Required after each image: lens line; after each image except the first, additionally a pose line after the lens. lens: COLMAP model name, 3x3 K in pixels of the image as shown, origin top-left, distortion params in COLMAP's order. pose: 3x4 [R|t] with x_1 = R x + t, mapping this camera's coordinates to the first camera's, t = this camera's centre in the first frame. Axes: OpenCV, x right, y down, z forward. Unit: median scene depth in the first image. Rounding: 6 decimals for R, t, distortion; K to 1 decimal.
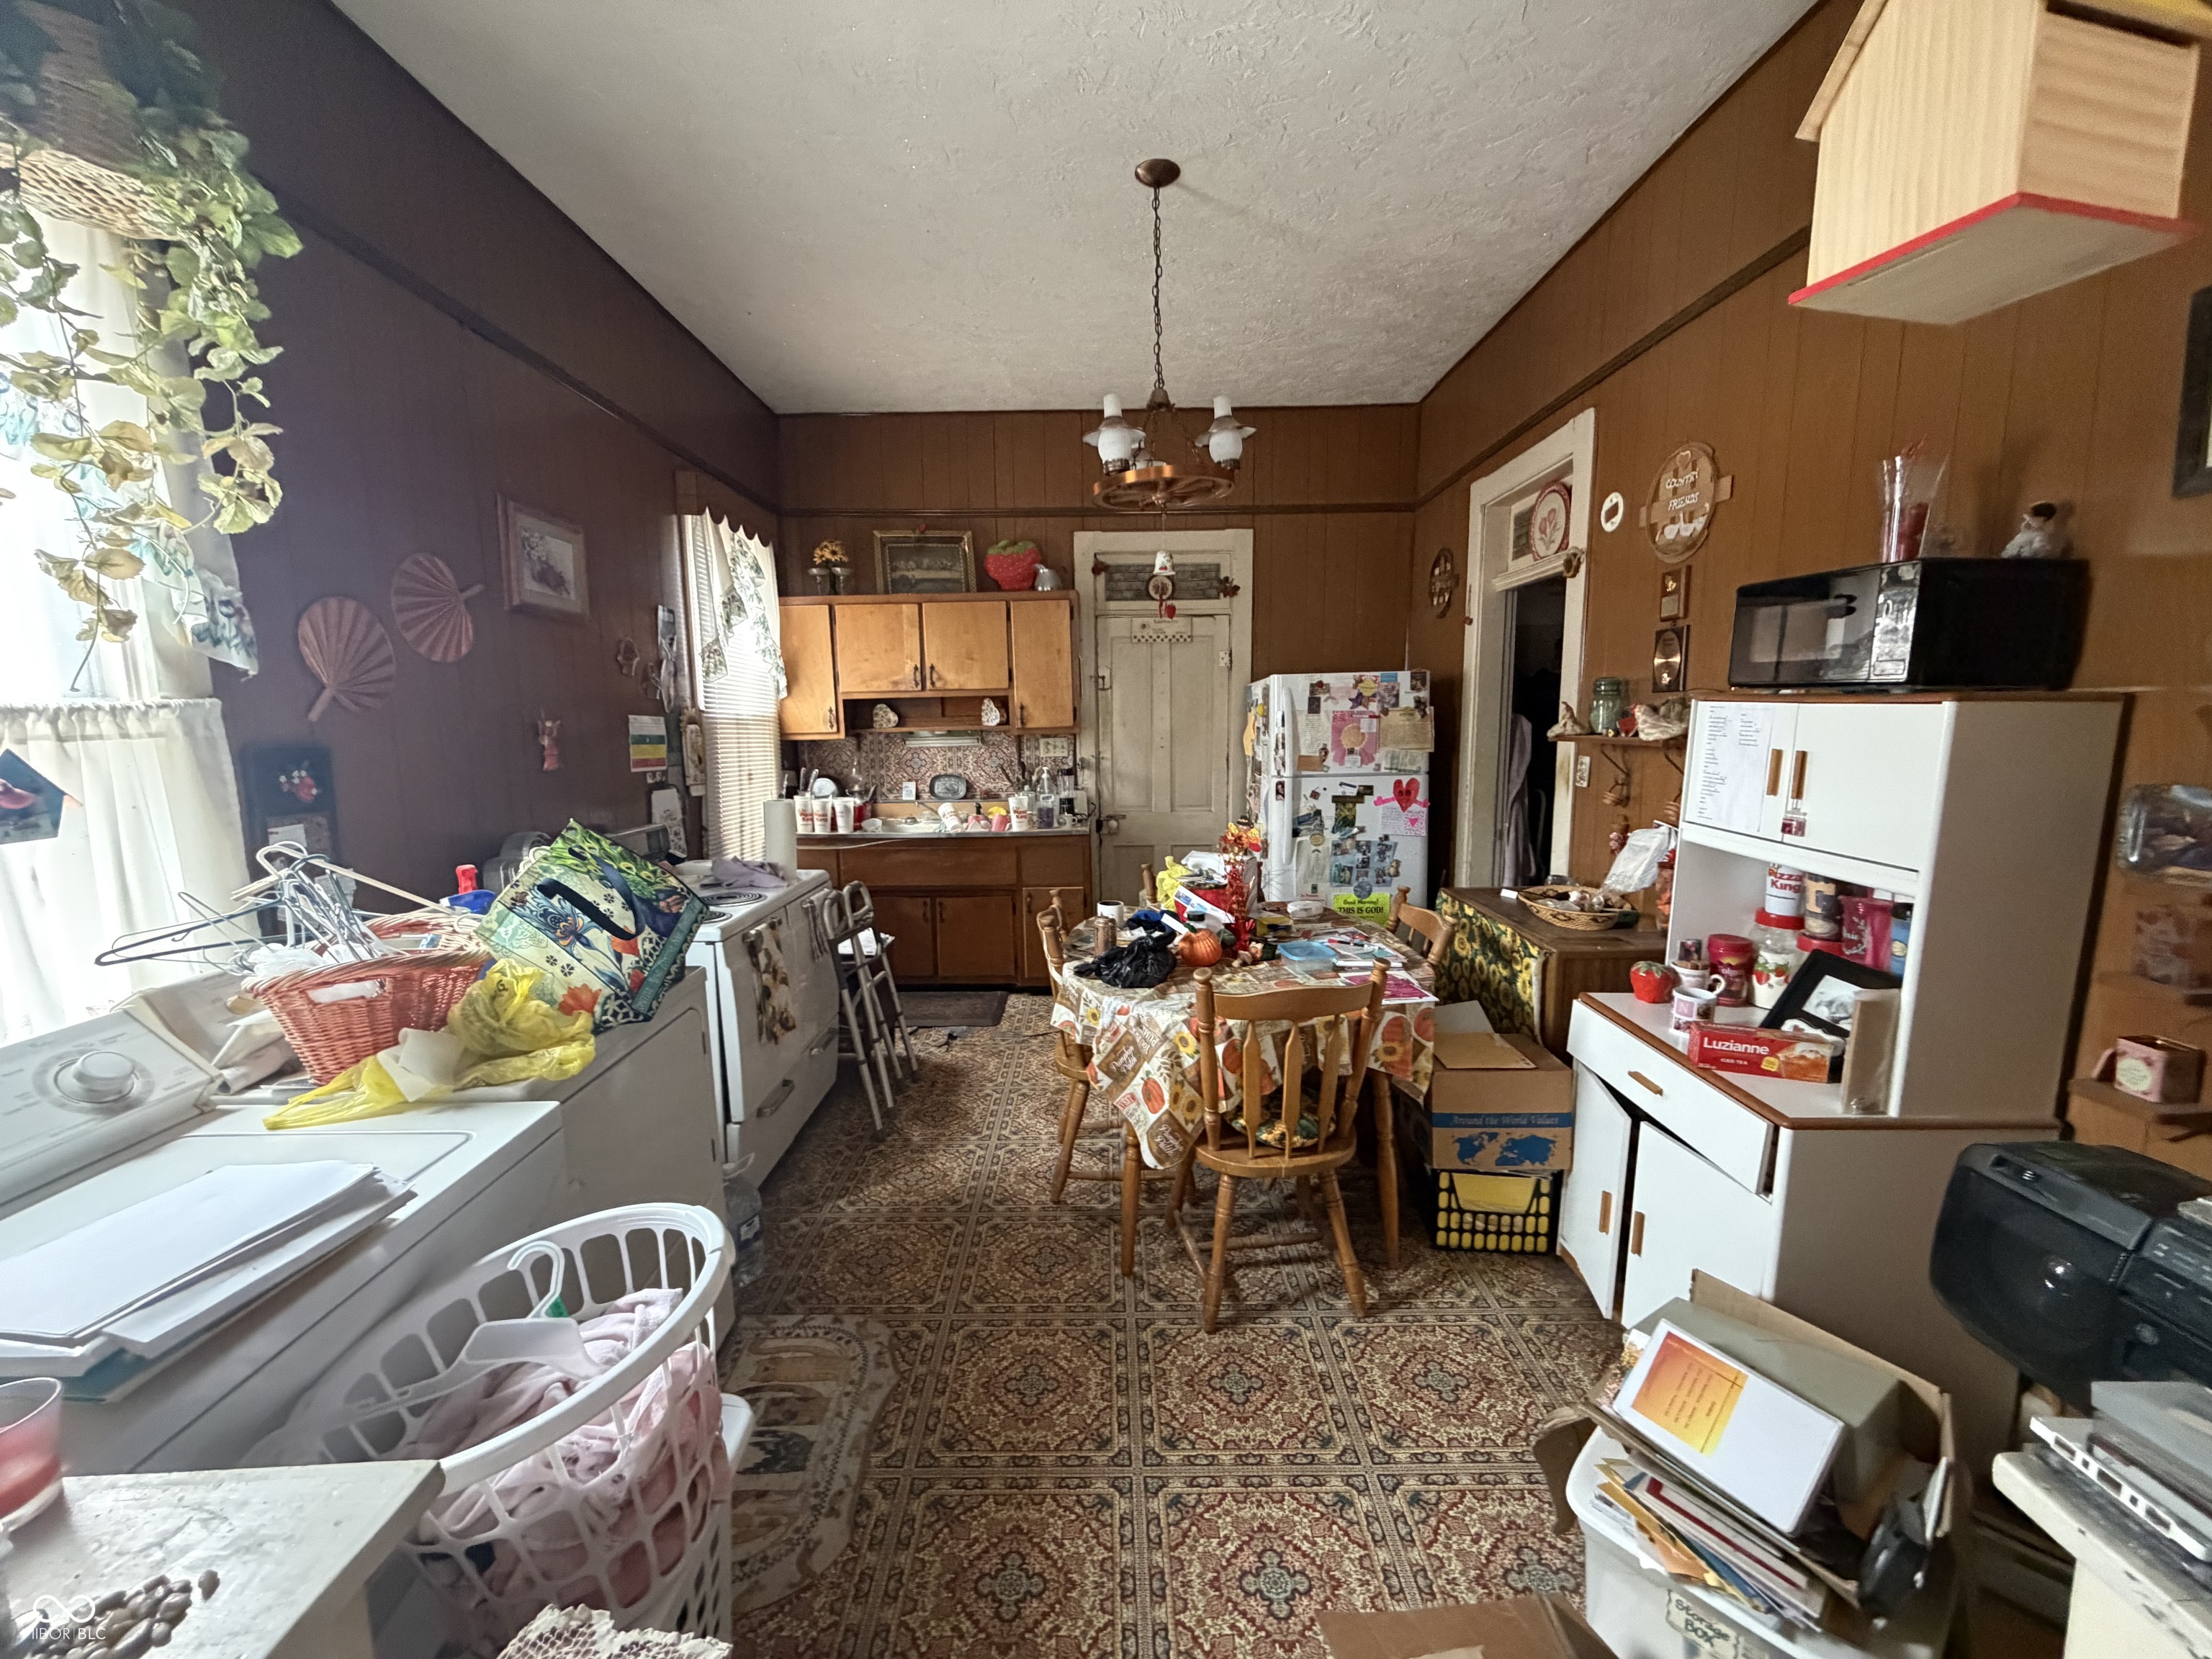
lens RADIAL K [[881.0, 0, 1105.2], [0, 881.0, 833.3], [0, 0, 1]] dist [-0.002686, -0.000143]
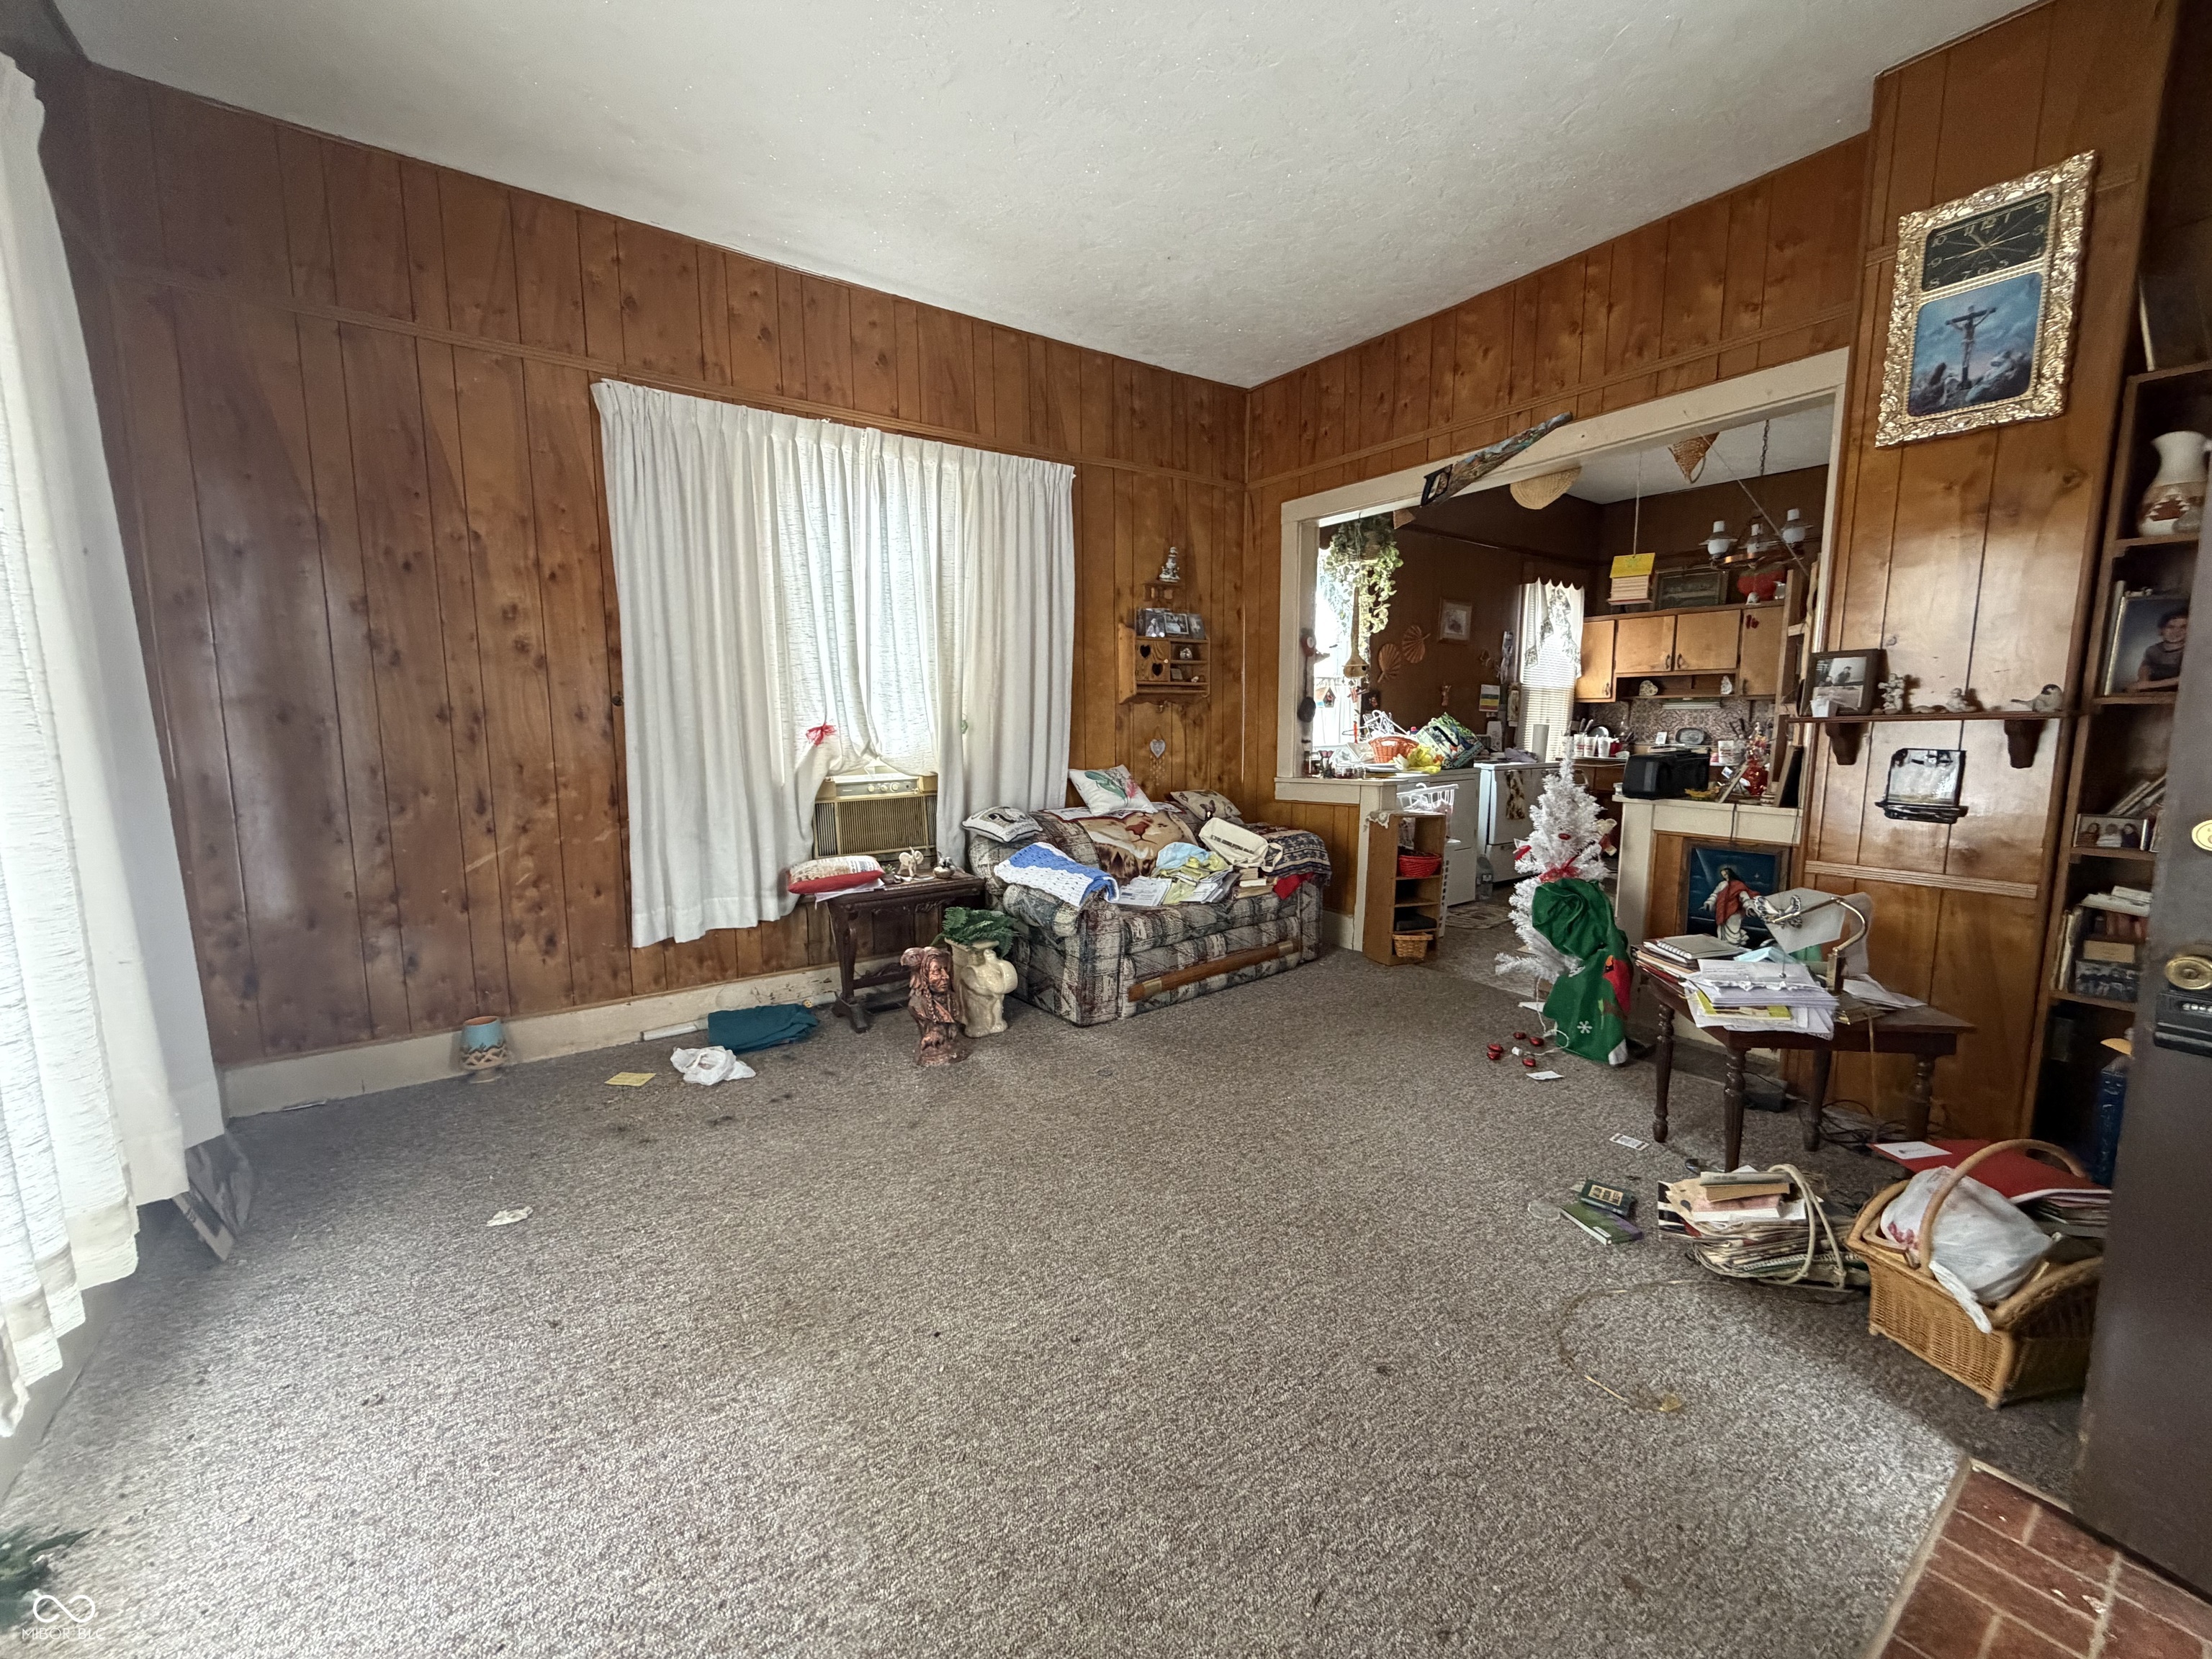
lens RADIAL K [[881.0, 0, 1105.3], [0, 881.0, 820.2], [0, 0, 1]] dist [-0.002686, -0.000143]
pose [[0.583923, 0.114692, -0.803667, 0.607907], [-0.117520, 0.991484, 0.056109, 0.160701], [0.803258, 0.061683, 0.592429, -0.879149]]
